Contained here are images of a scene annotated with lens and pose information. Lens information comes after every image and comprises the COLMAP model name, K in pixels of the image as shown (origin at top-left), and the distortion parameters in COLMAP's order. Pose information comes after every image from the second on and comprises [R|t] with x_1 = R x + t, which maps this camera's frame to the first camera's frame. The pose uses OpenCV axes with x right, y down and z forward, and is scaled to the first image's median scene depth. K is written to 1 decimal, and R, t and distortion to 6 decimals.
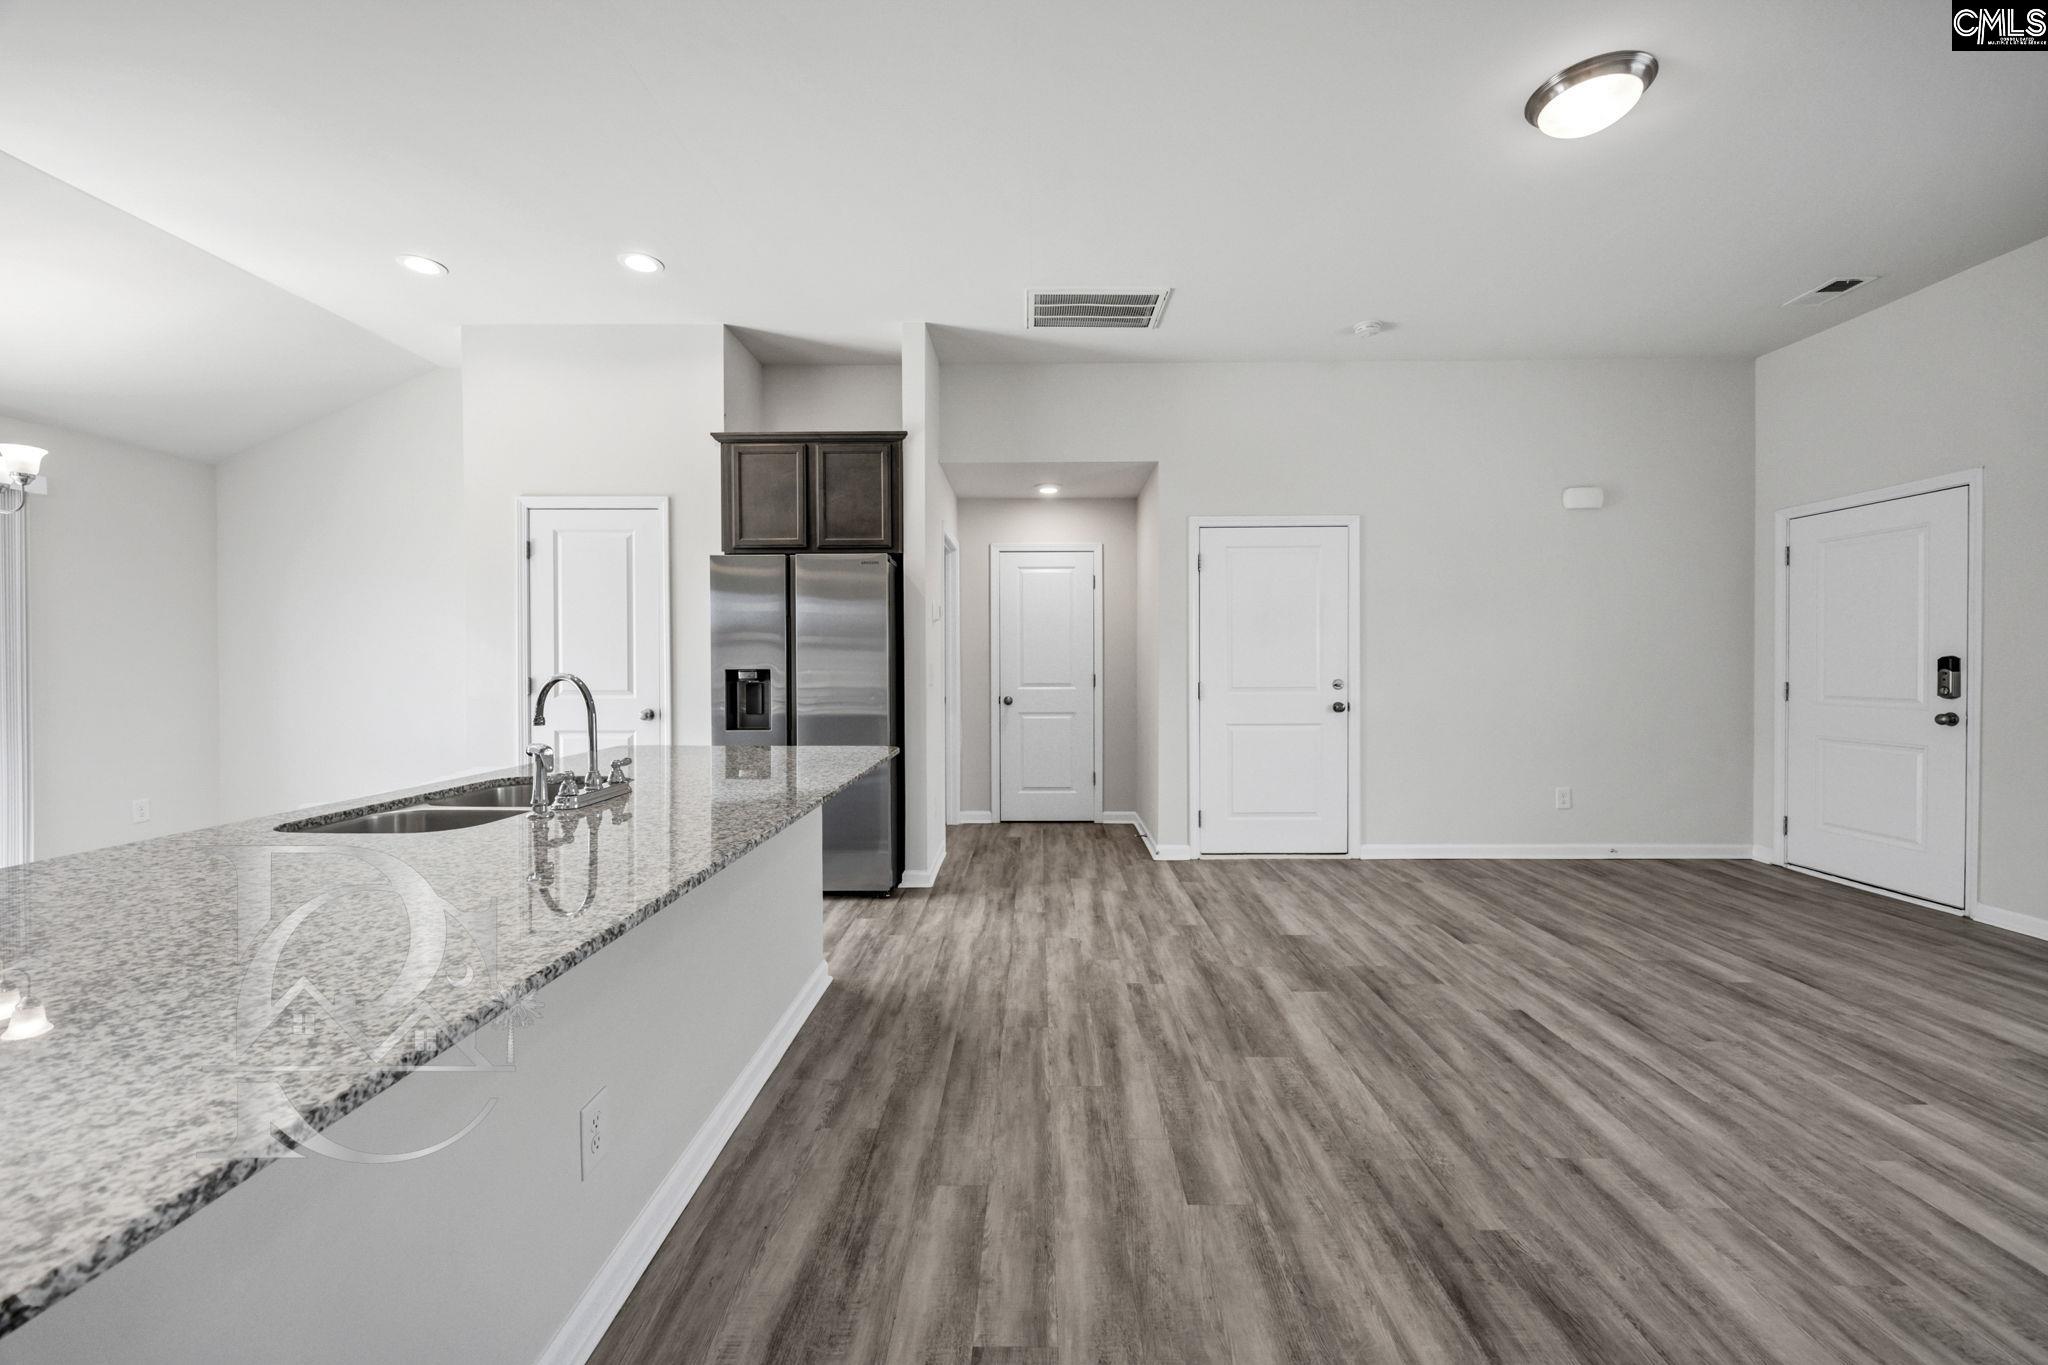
lens RADIAL K [[788.4, 0, 1037.7], [0, 788.4, 669.5], [0, 0, 1]] dist [-0.001331, -0.000176]
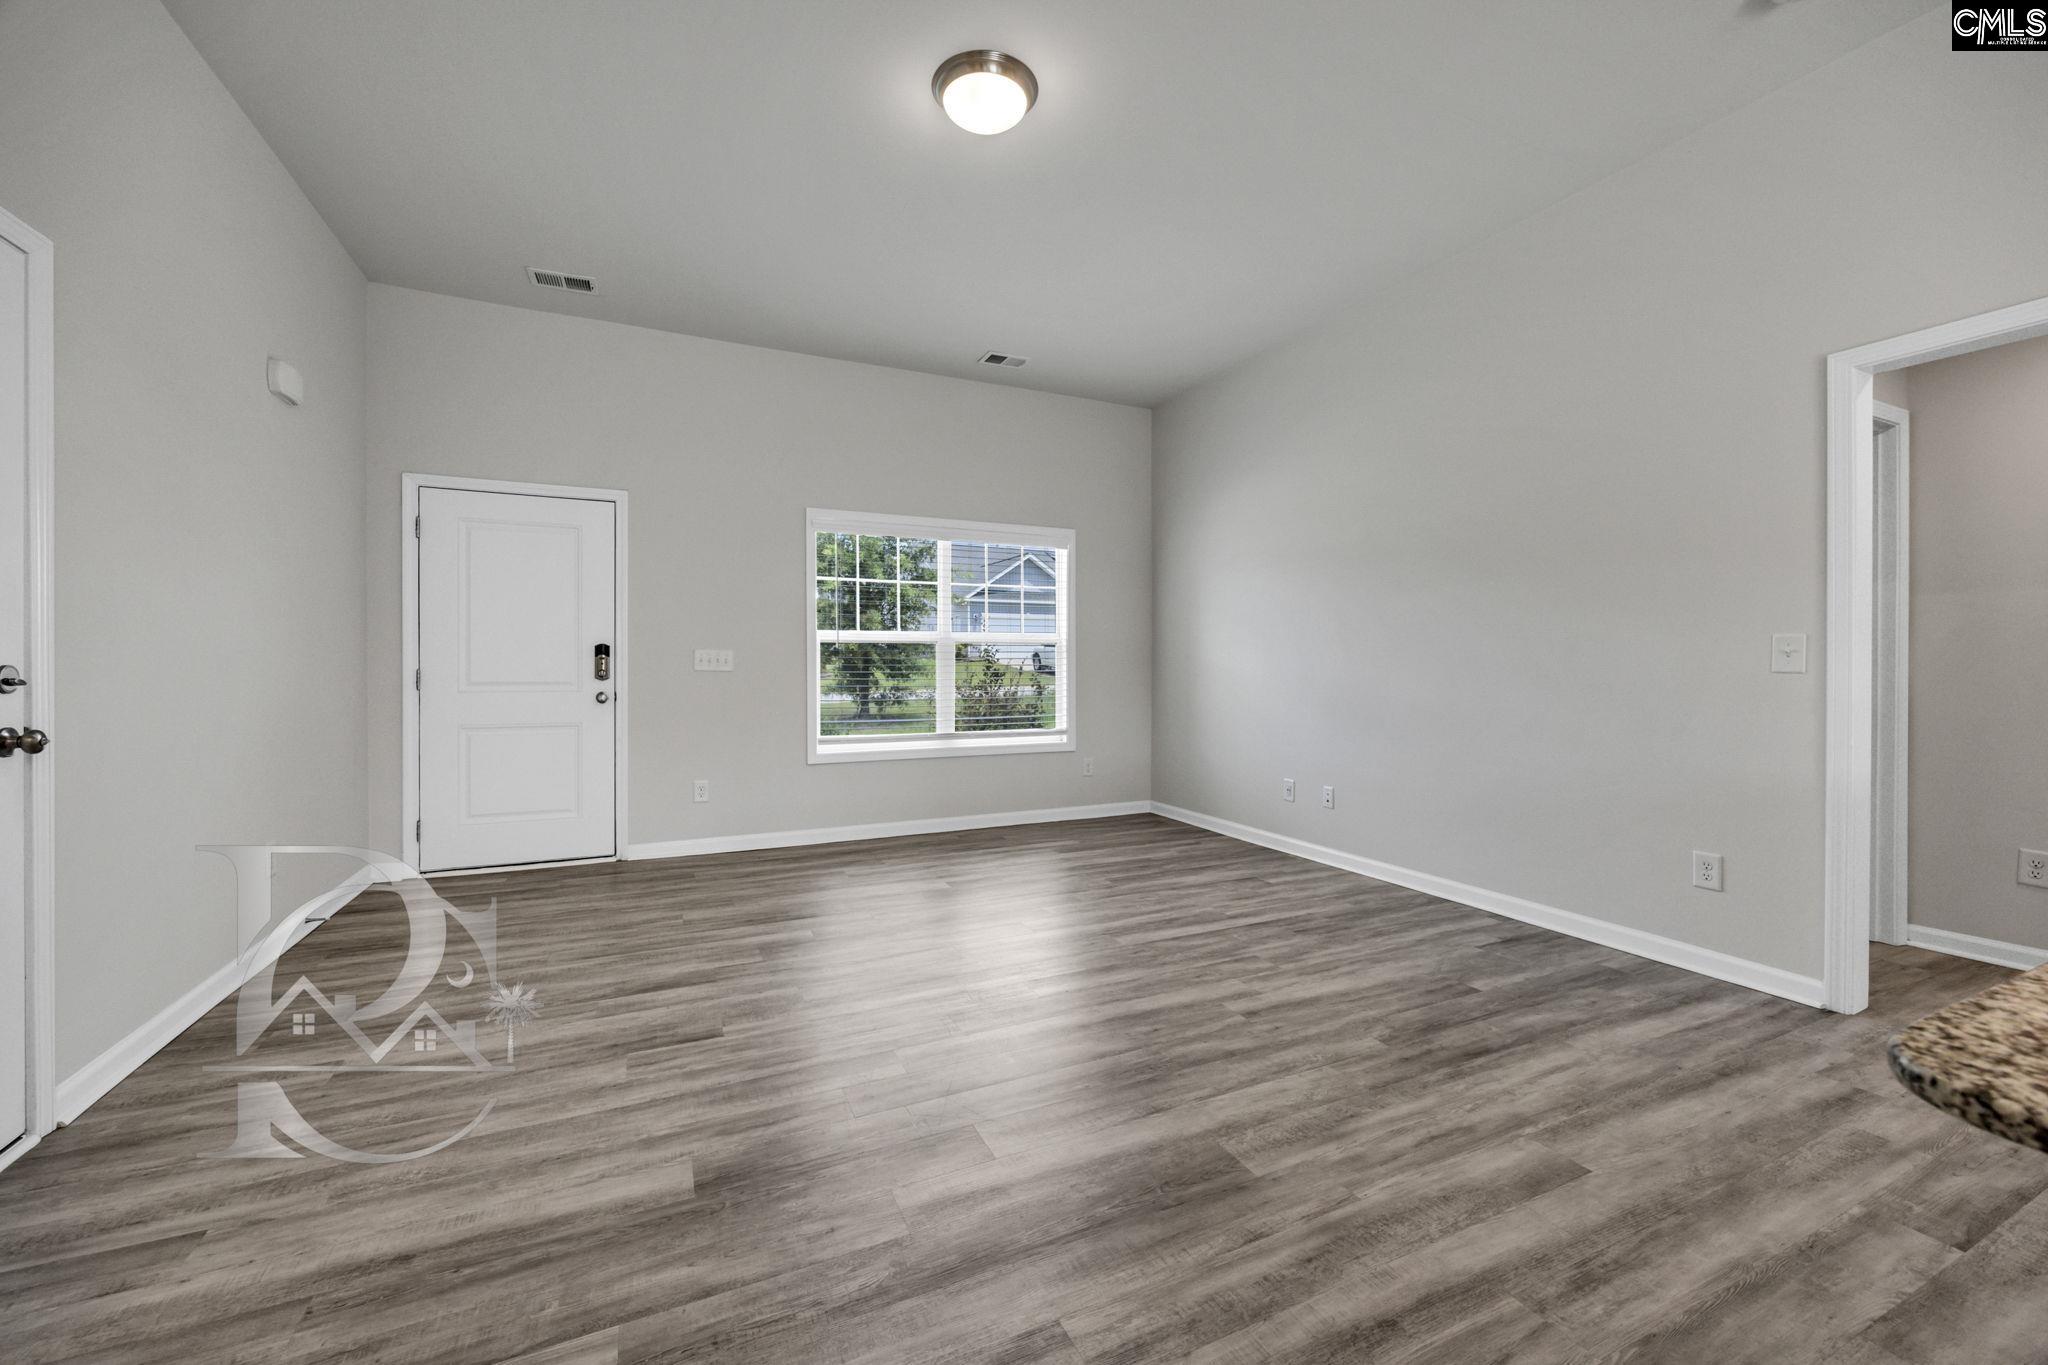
lens RADIAL K [[797.2, 0, 1021.8], [0, 797.2, 671.0], [0, 0, 1]] dist [-0.000468, -0.000073]
pose [[-0.419370, -0.004012, 0.907806, -0.304819], [0.005184, 0.999963, 0.006814, 0.029370], [-0.907800, 0.007564, -0.419334, 1.517343]]
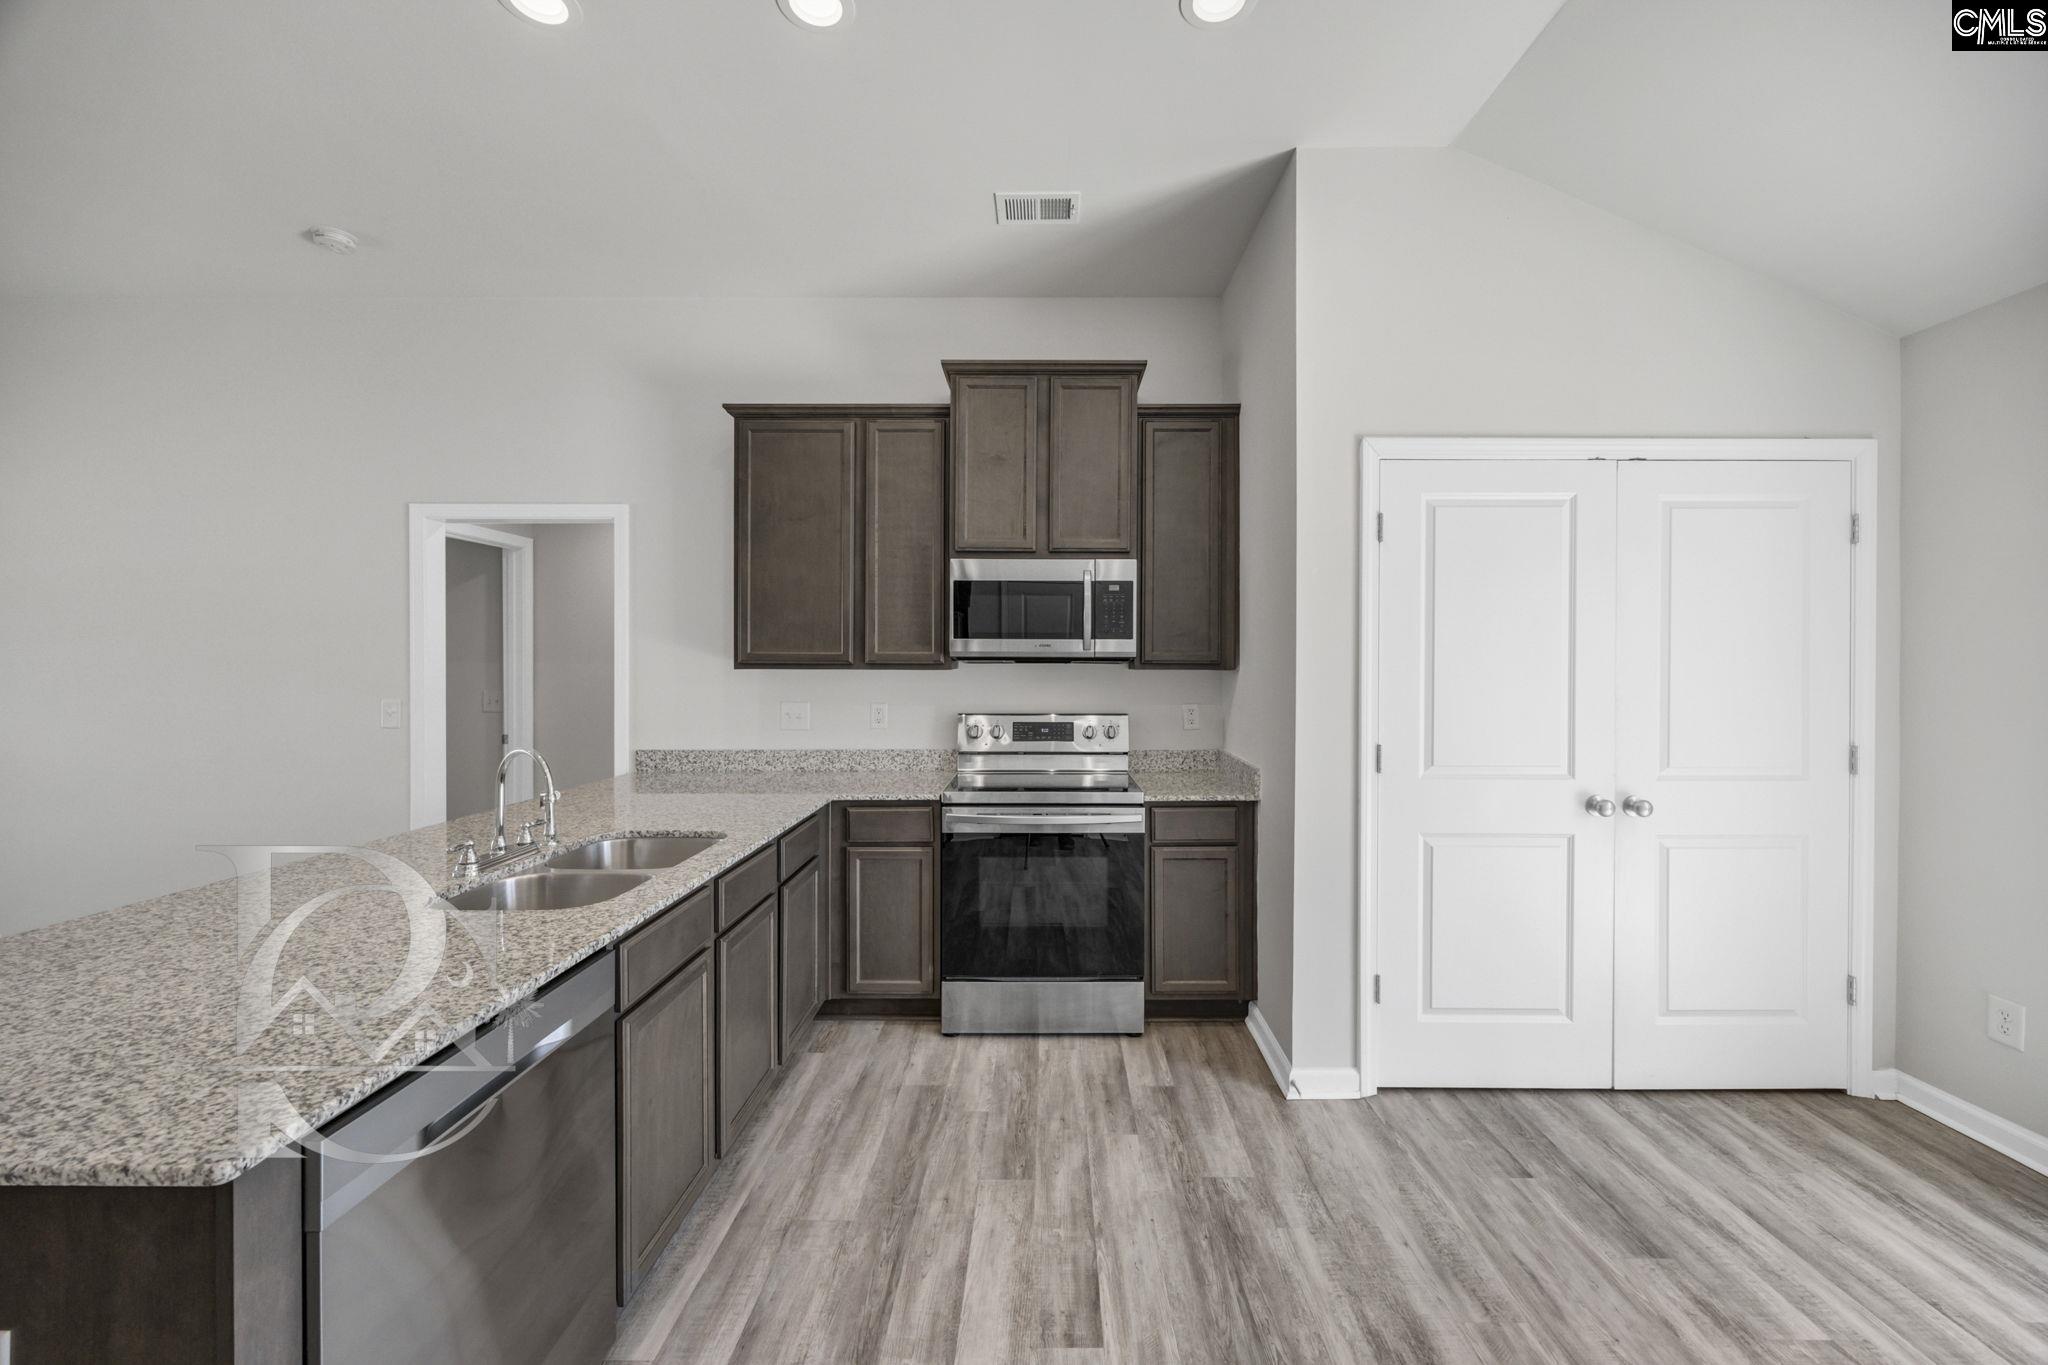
lens RADIAL K [[788.4, 0, 1037.7], [0, 788.4, 669.5], [0, 0, 1]] dist [-0.001331, -0.000176]
pose [[-0.999955, 0.000728, 0.009479, -1.003825], [0.000834, 0.999937, 0.011225, -0.084714], [-0.009470, 0.011233, -0.999892, 1.579981]]
